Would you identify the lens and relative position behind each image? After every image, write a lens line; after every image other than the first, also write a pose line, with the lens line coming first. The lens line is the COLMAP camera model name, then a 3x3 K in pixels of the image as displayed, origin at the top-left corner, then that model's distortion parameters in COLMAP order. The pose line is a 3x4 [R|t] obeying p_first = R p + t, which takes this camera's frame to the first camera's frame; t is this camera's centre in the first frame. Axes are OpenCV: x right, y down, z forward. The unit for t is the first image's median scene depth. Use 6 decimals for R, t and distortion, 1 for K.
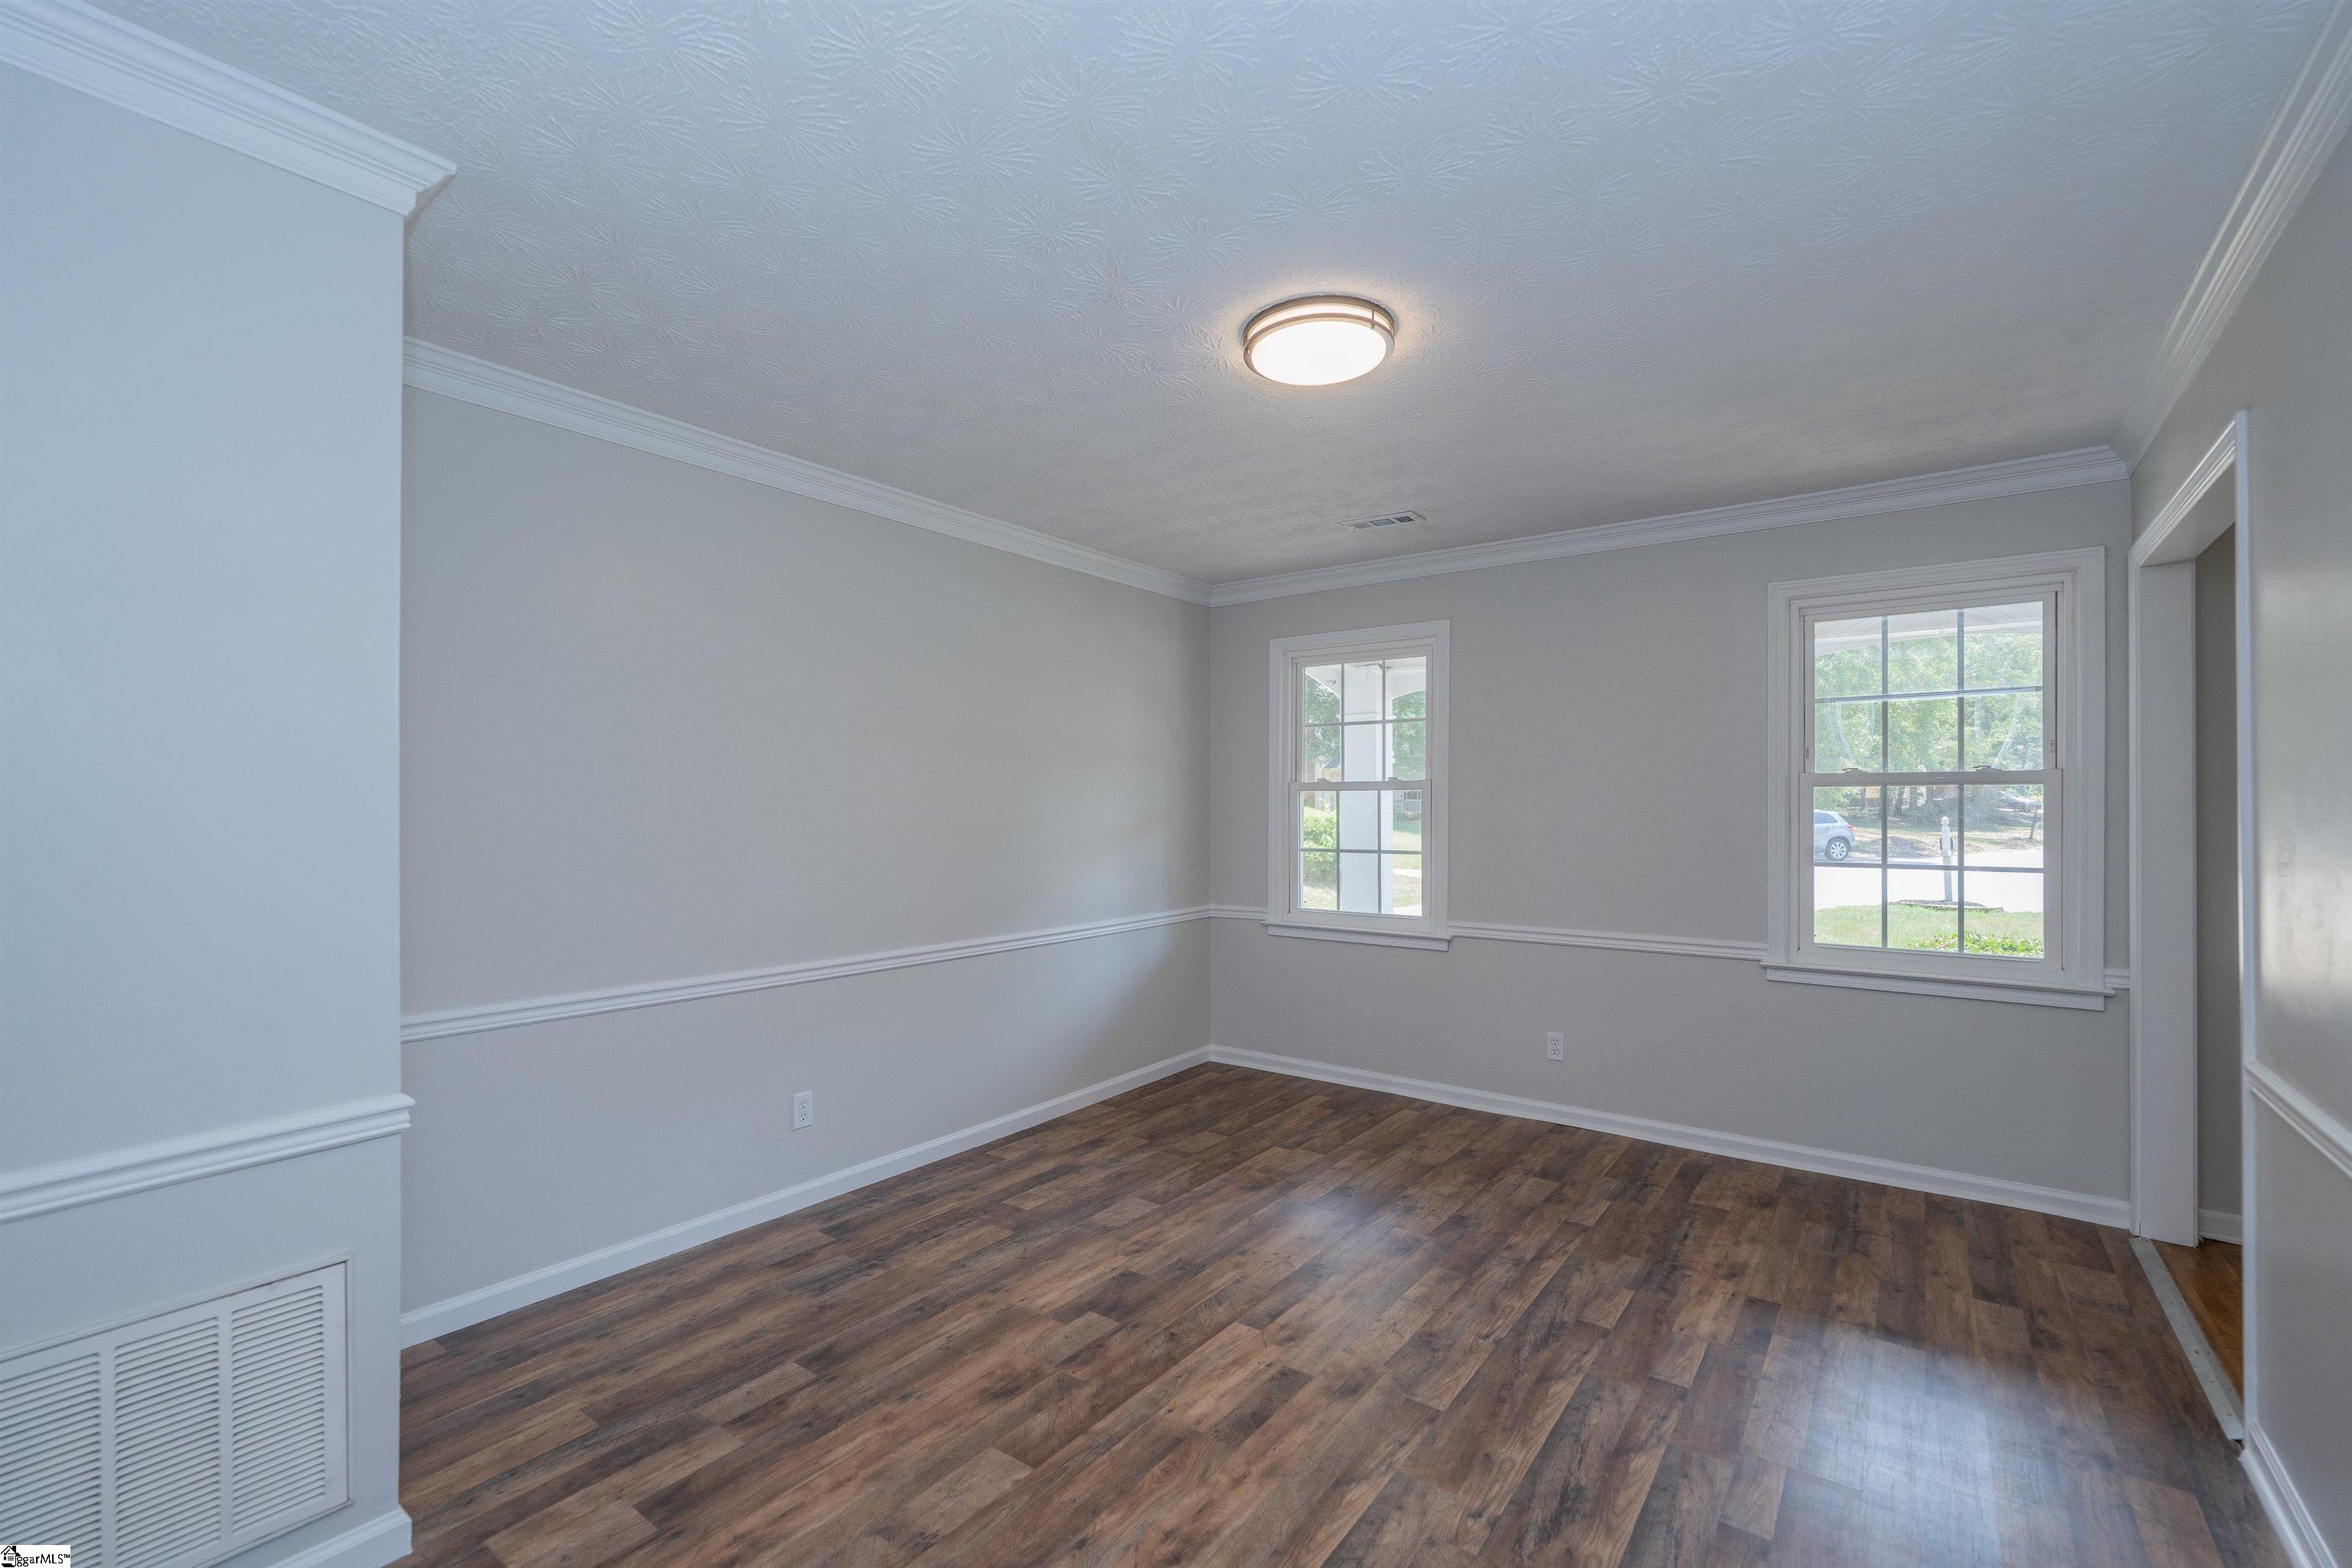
lens RADIAL K [[1001.6, 0, 1176.0], [0, 1001.6, 784.0], [0, 0, 1]] dist [-0.000660, -0.000049]
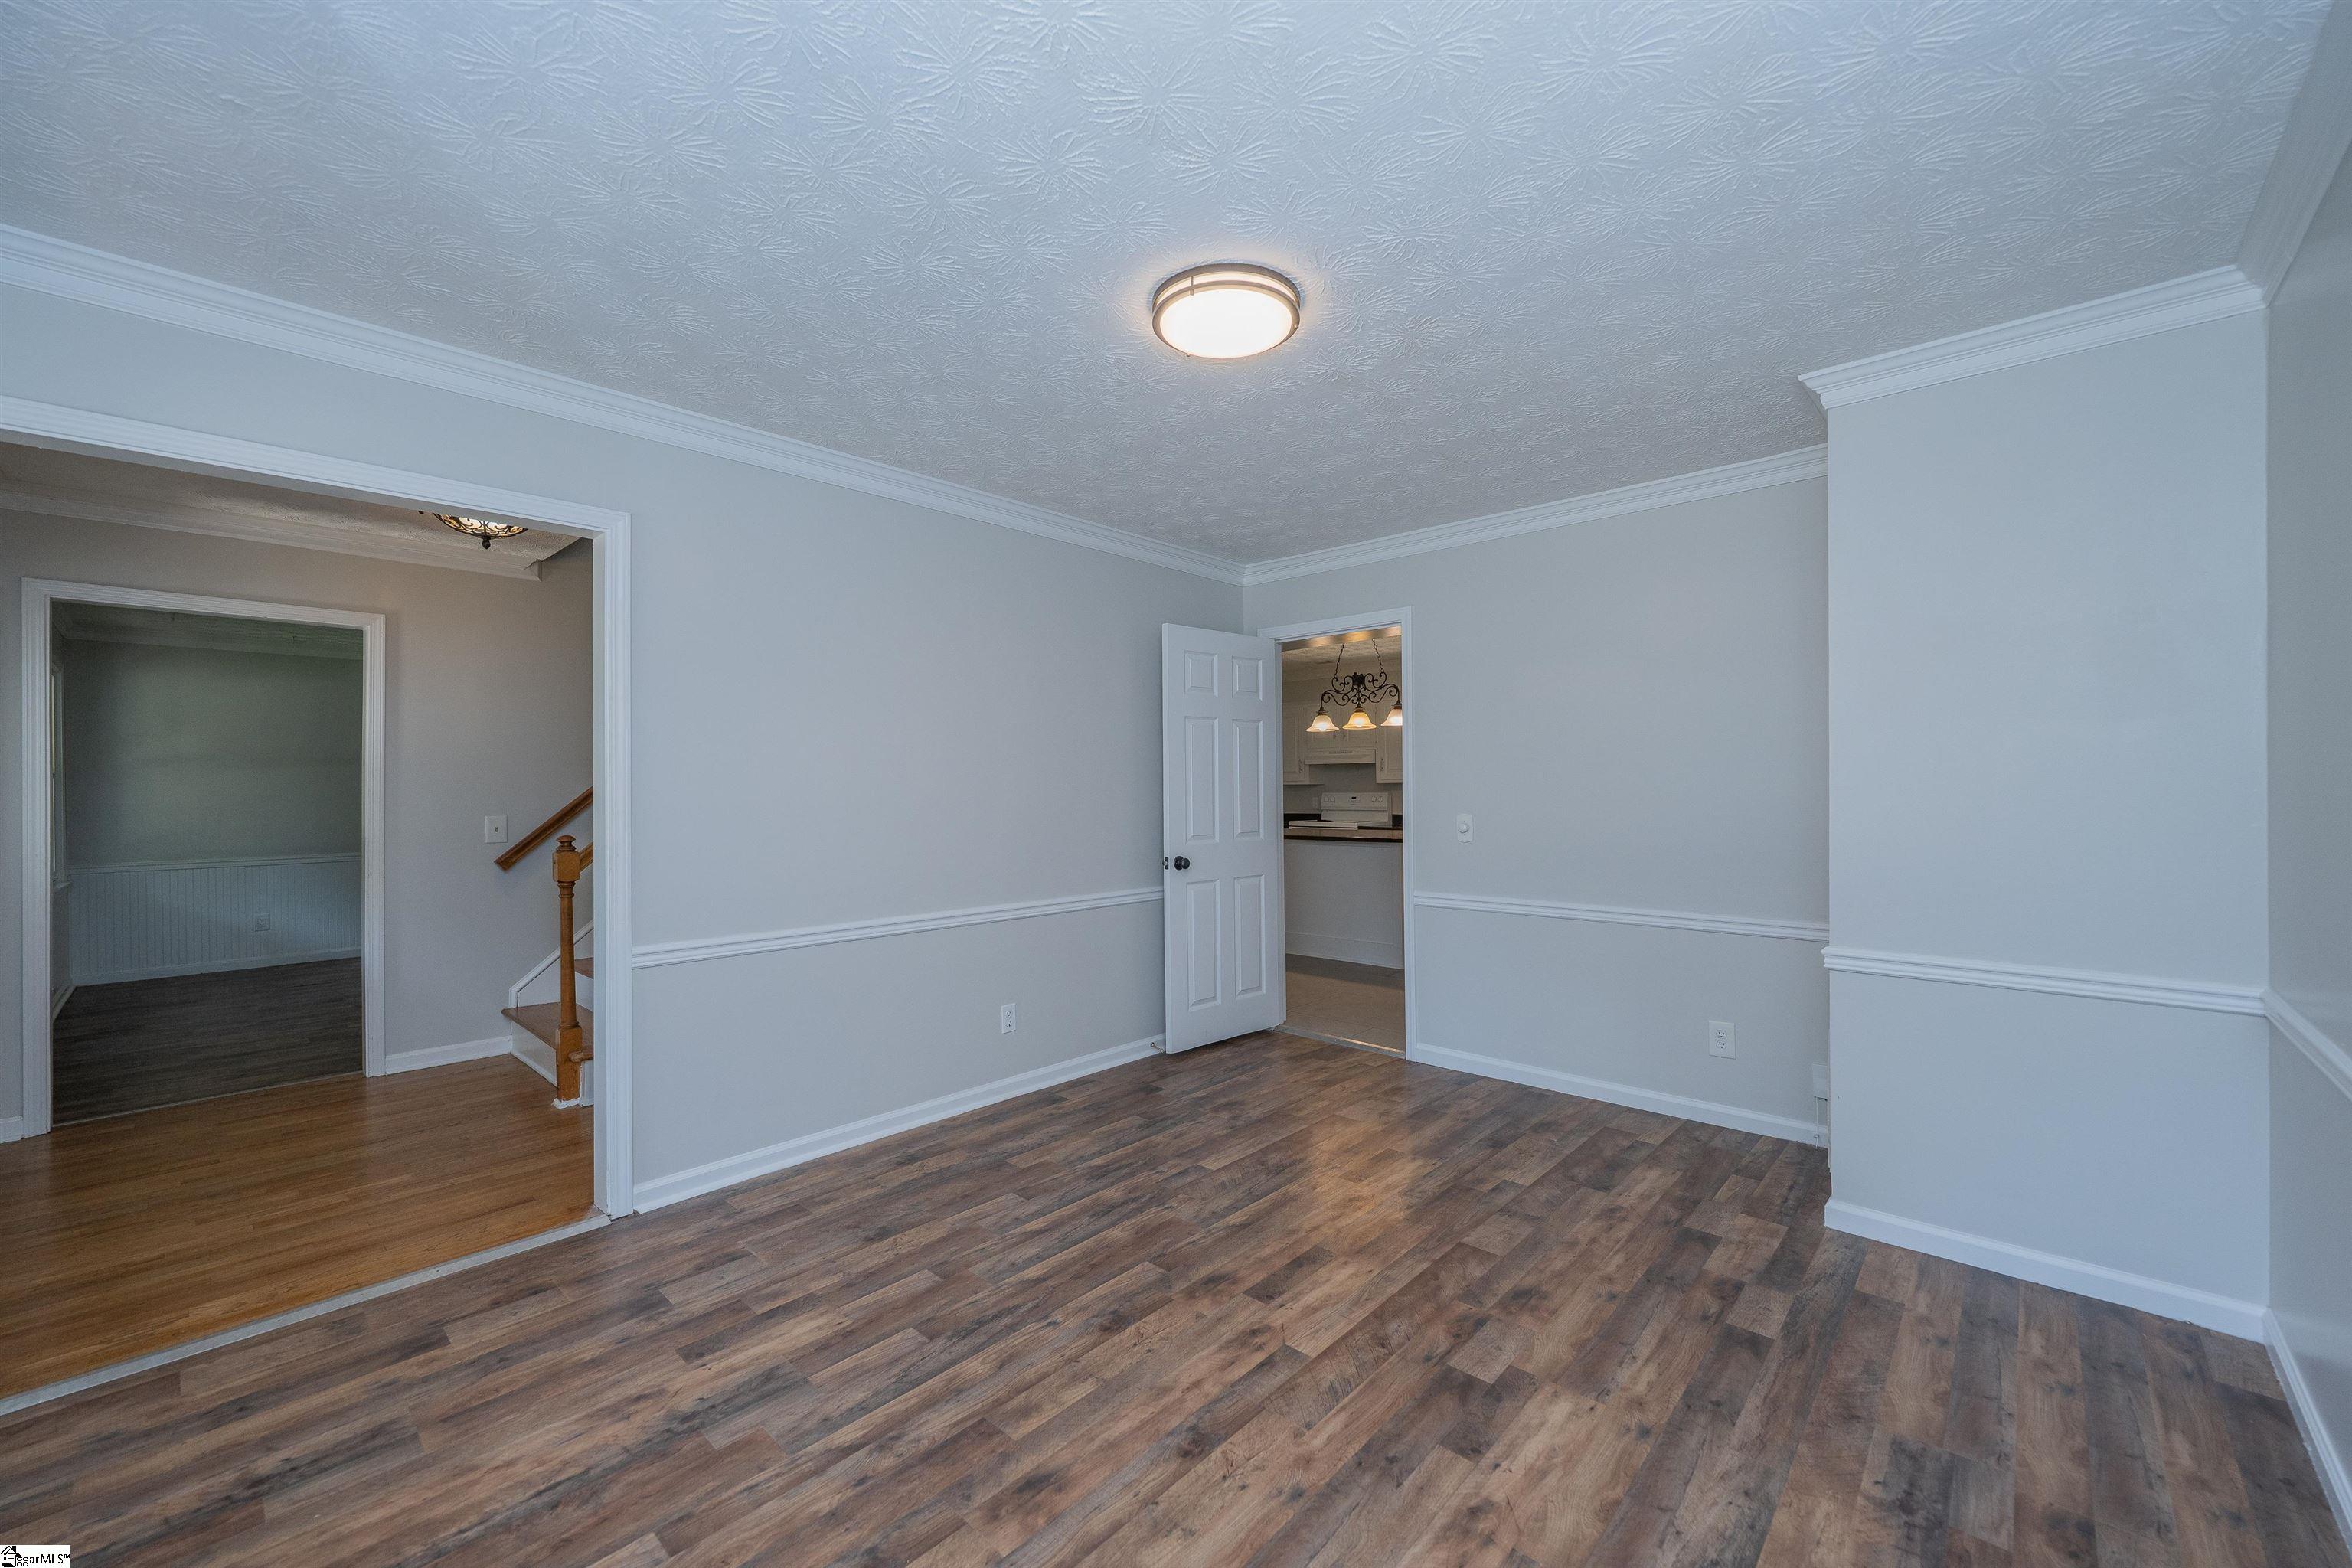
lens RADIAL K [[936.7, 0, 1174.1], [0, 936.7, 790.1], [0, 0, 1]] dist [-0.001844, -0.000238]
pose [[-0.994403, 0.005371, 0.105515, 0.096108], [0.003141, 0.999768, -0.021292, 0.060306], [-0.105605, -0.020841, -0.994190, 1.937139]]
